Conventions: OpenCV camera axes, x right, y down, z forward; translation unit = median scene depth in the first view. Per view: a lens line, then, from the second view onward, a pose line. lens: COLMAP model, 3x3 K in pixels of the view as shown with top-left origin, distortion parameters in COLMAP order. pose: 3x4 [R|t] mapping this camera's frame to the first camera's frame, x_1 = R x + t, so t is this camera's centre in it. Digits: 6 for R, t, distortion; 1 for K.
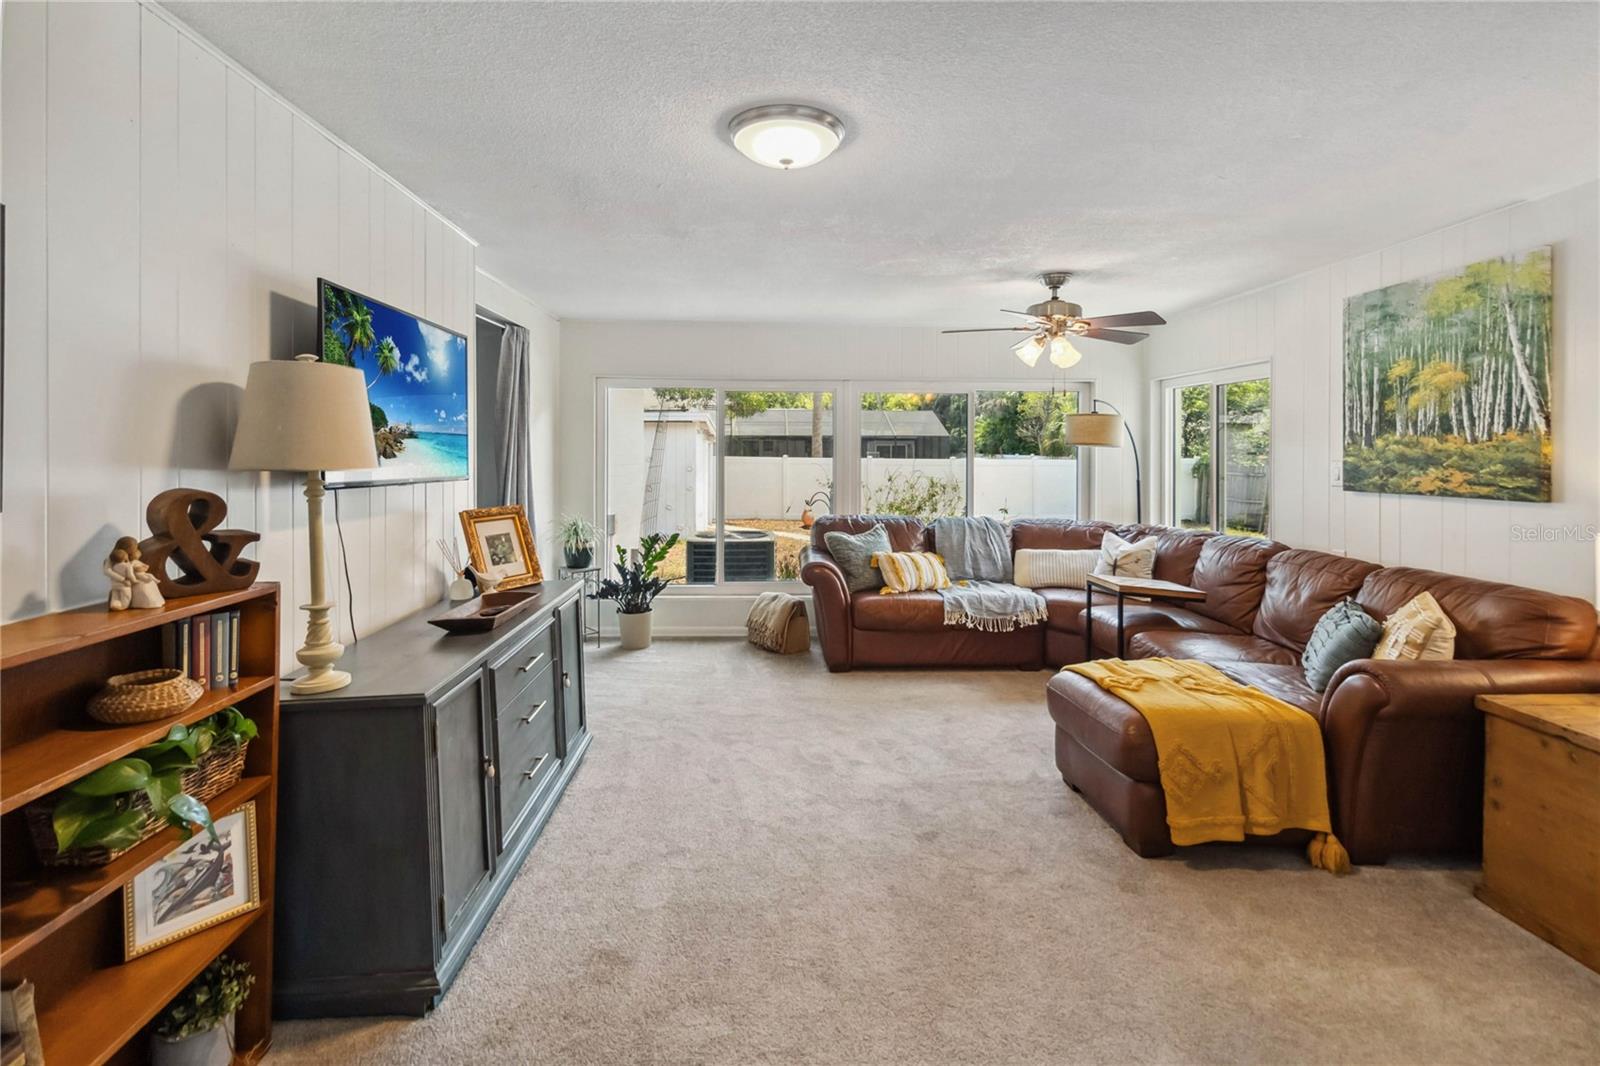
lens RADIAL K [[759.5, 0, 801.9], [0, 759.5, 455.2], [0, 0, 1]] dist [0.003048, 0.001471]
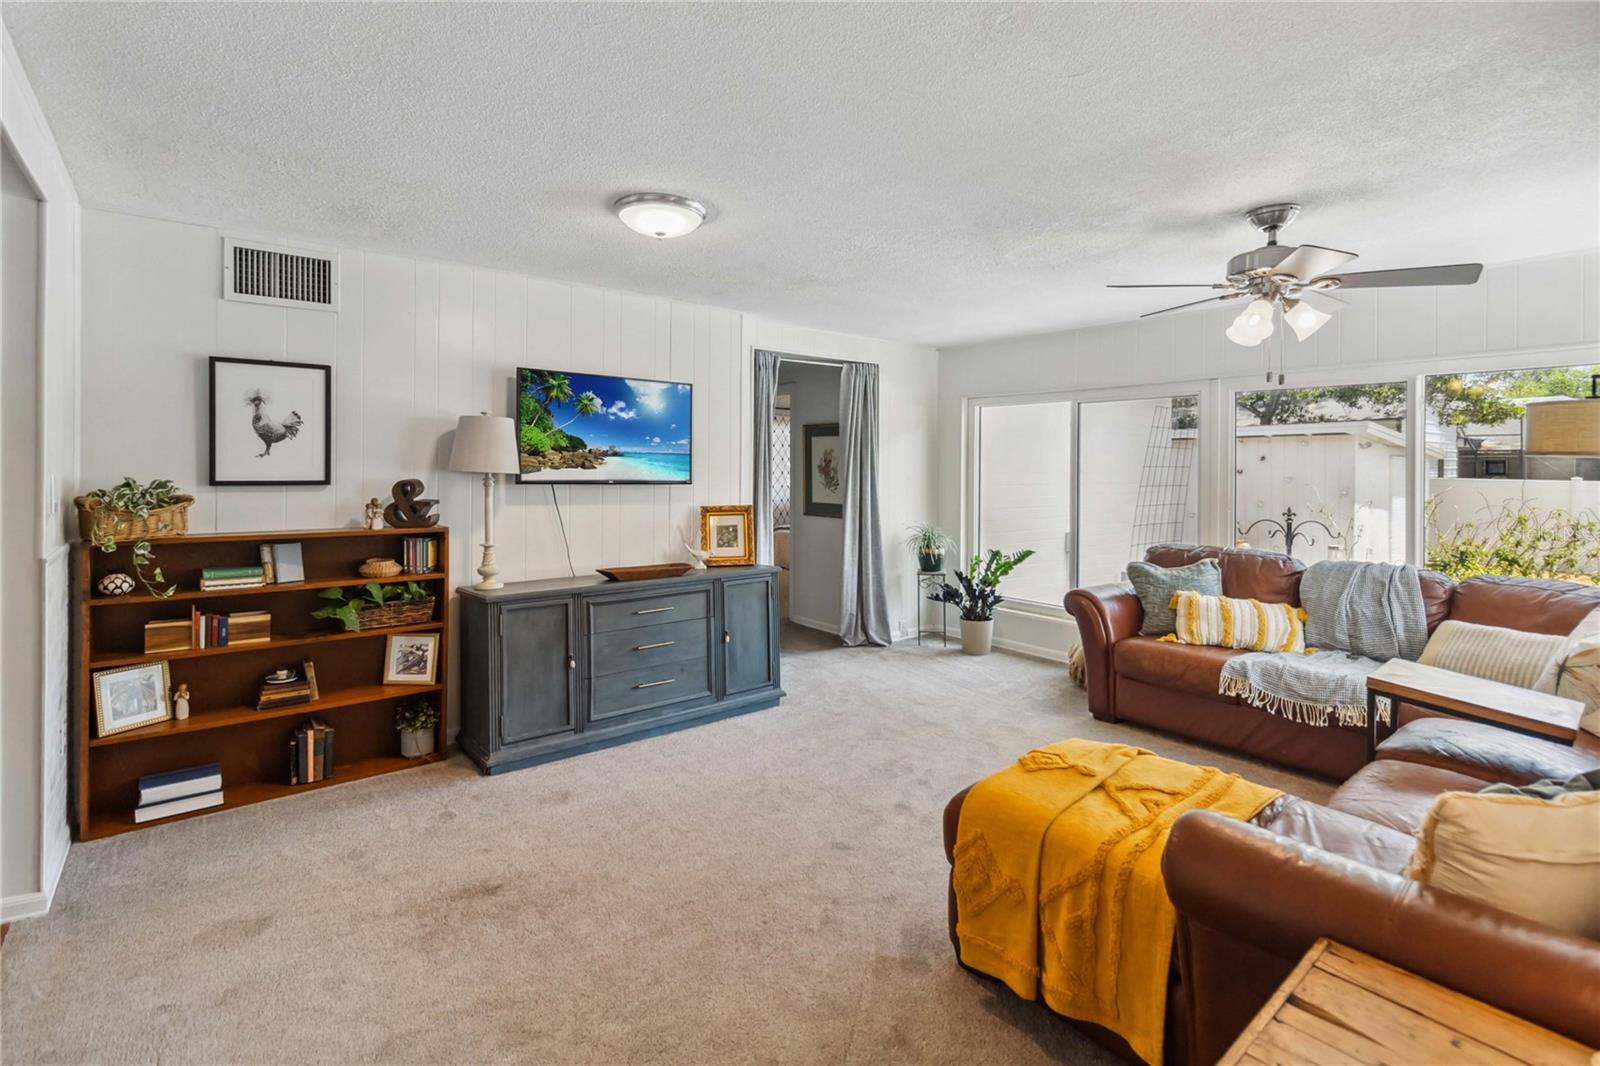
lens RADIAL K [[759.5, 0, 810.3], [0, 759.5, 474.0], [0, 0, 1]] dist [0.003048, 0.001471]
pose [[0.597431, 0.007555, -0.801885, 0.792327], [-0.009782, 0.999950, 0.002133, 0.007936], [0.801861, 0.006570, 0.597475, 0.308809]]
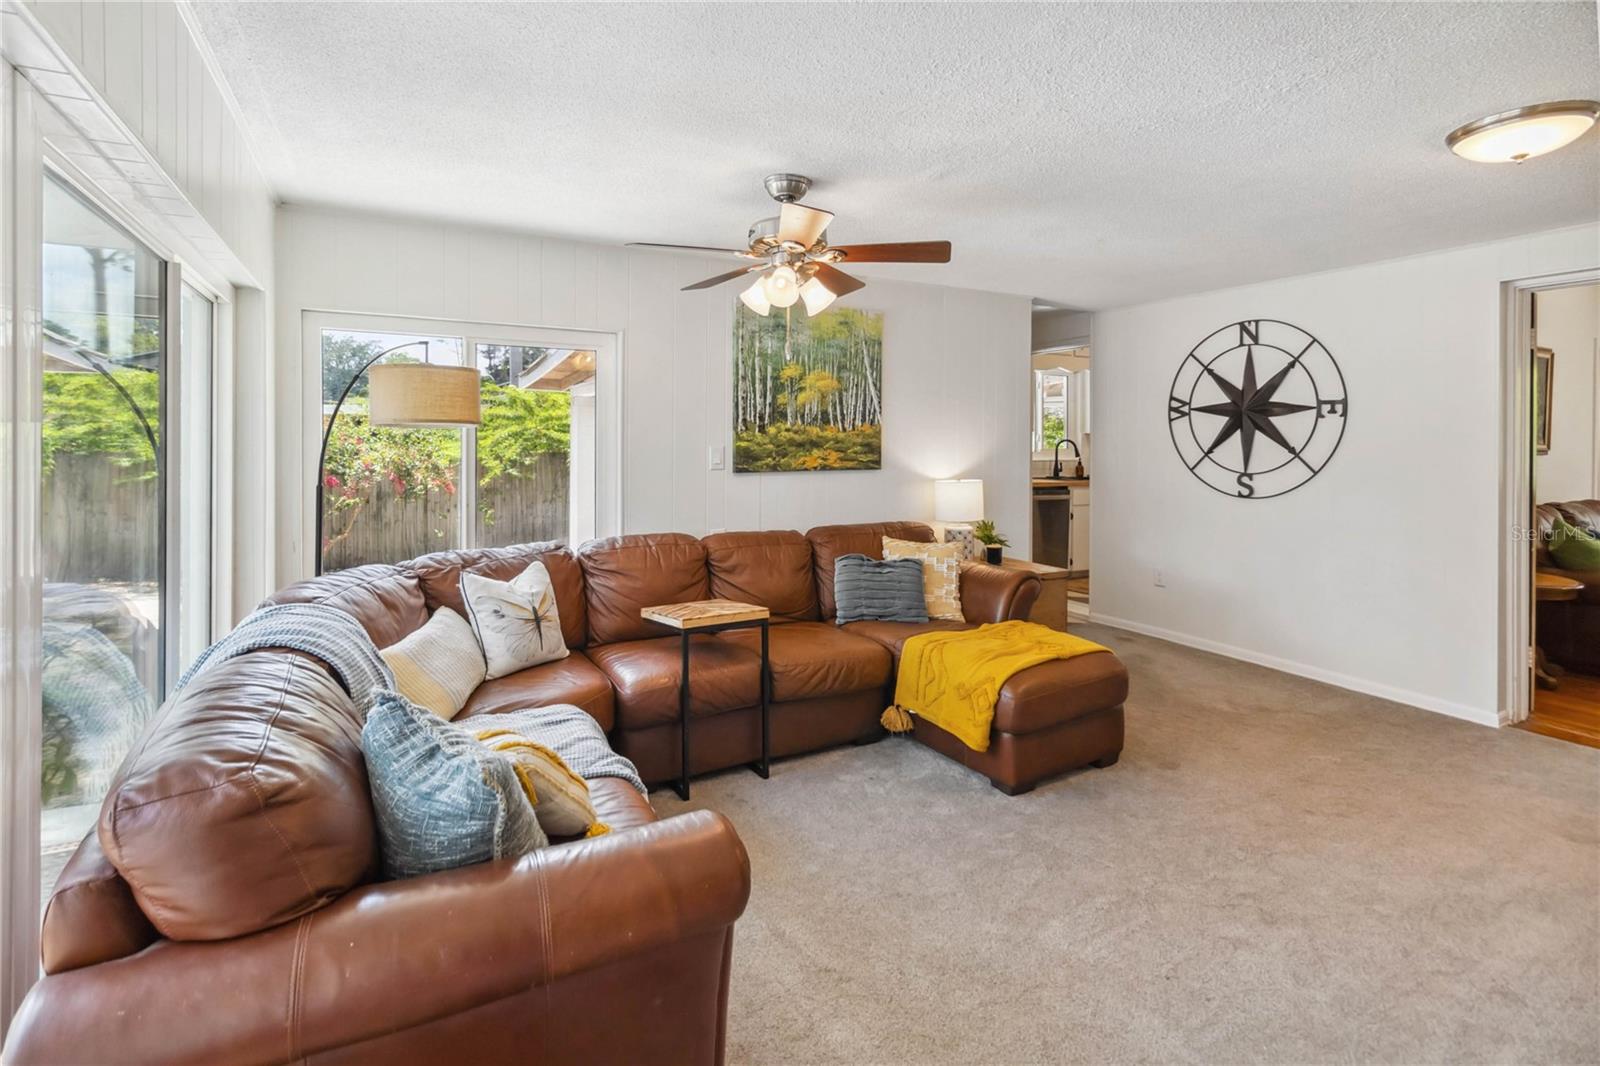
lens RADIAL K [[759.5, 0, 790.6], [0, 759.5, 441.0], [0, 0, 1]] dist [0.003048, 0.001471]
pose [[-0.426270, -0.001816, 0.904594, -0.352713], [0.000732, 0.999997, 0.002352, -0.001937], [-0.904596, 0.001665, -0.426268, 1.587348]]
